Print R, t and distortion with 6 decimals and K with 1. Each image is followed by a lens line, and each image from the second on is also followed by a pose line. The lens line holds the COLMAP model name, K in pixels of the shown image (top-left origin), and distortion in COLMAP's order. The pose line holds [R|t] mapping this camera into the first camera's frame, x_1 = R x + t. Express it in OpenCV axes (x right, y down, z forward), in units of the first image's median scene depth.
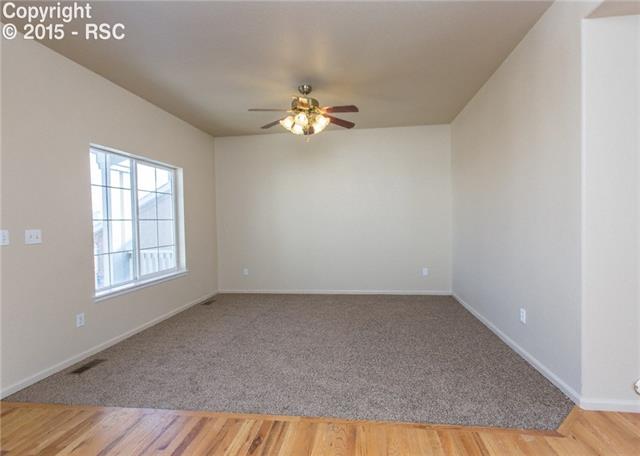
lens RADIAL K [[305.2, 0, 324.2], [0, 305.2, 227.9], [0, 0, 1]] dist [-0.000541, -0.000142]
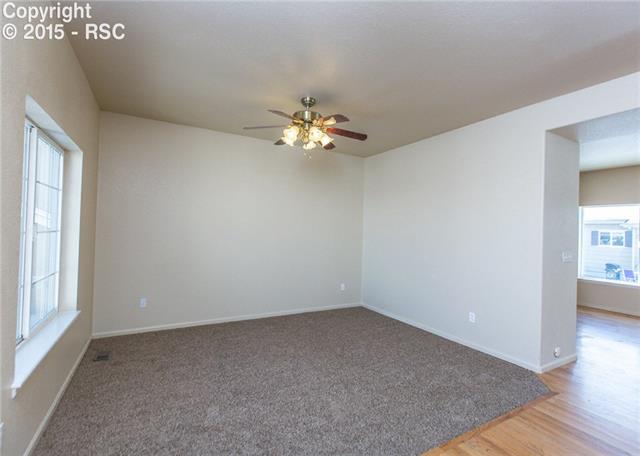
lens RADIAL K [[305.2, 0, 324.2], [0, 305.2, 227.9], [0, 0, 1]] dist [-0.000541, -0.000142]
pose [[0.797859, 0.048201, 0.600914, -0.679479], [-0.027976, 0.998685, -0.042963, -0.034756], [-0.602194, 0.017467, 0.798158, 0.273763]]
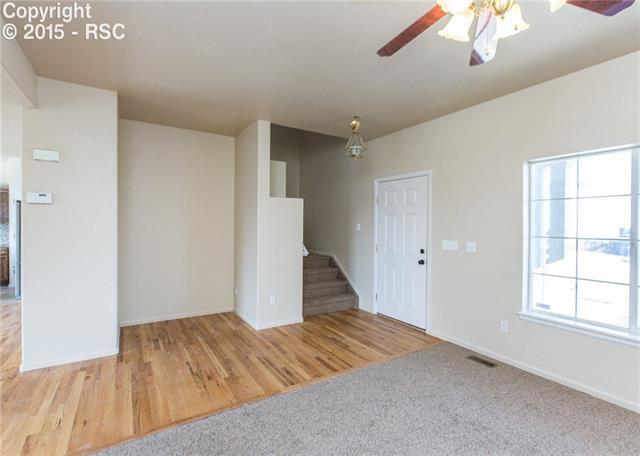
lens RADIAL K [[305.2, 0, 324.2], [0, 305.2, 227.9], [0, 0, 1]] dist [-0.000541, -0.000142]
pose [[-0.755905, 0.019714, -0.654384, 0.420171], [-0.010581, 0.999048, 0.042320, -0.097100], [0.654595, 0.038914, -0.754977, 1.391636]]
